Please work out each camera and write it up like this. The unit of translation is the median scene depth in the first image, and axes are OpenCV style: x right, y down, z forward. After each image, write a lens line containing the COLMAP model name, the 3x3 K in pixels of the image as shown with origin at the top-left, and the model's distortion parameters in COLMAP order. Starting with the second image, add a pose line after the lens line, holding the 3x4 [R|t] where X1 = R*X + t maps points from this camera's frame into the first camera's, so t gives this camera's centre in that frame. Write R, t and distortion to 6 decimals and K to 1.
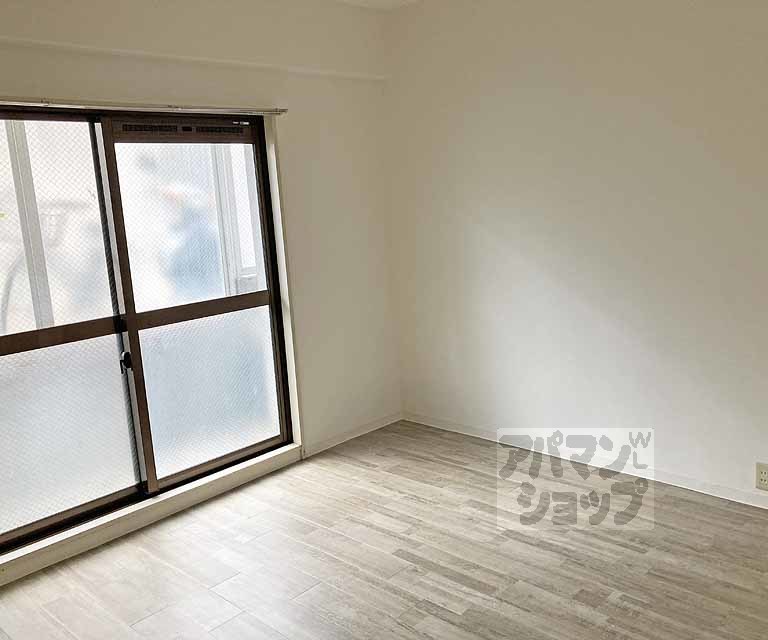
lens RADIAL K [[728.6, 0, 384.9], [0, 728.6, 300.9], [0, 0, 1]] dist [0.056562, 0.001338]
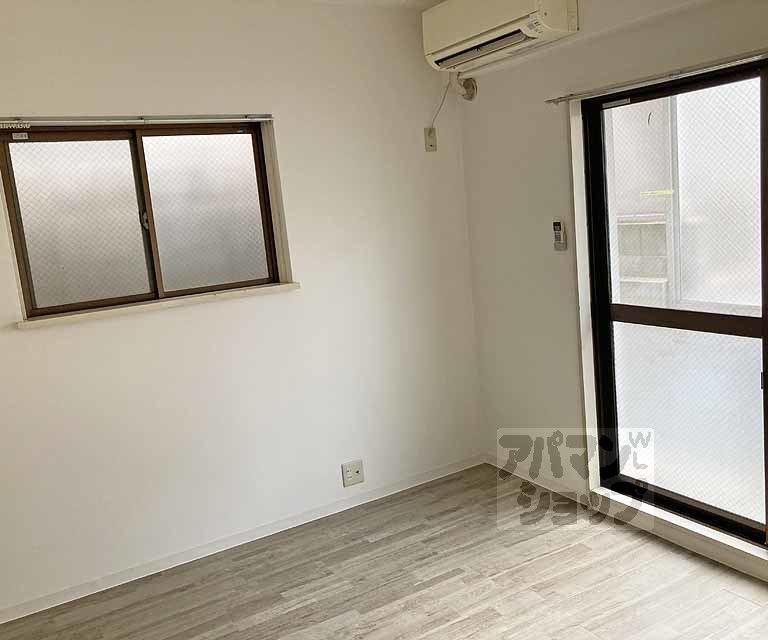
lens RADIAL K [[707.8, 0, 388.0], [0, 707.8, 318.7], [0, 0, 1]] dist [0.012224, 0.007654]
pose [[-0.241085, 0.242368, -0.939753, 0.437226], [-0.044384, 0.964548, 0.260149, -0.153185], [0.969489, 0.104428, -0.221781, 0.723464]]
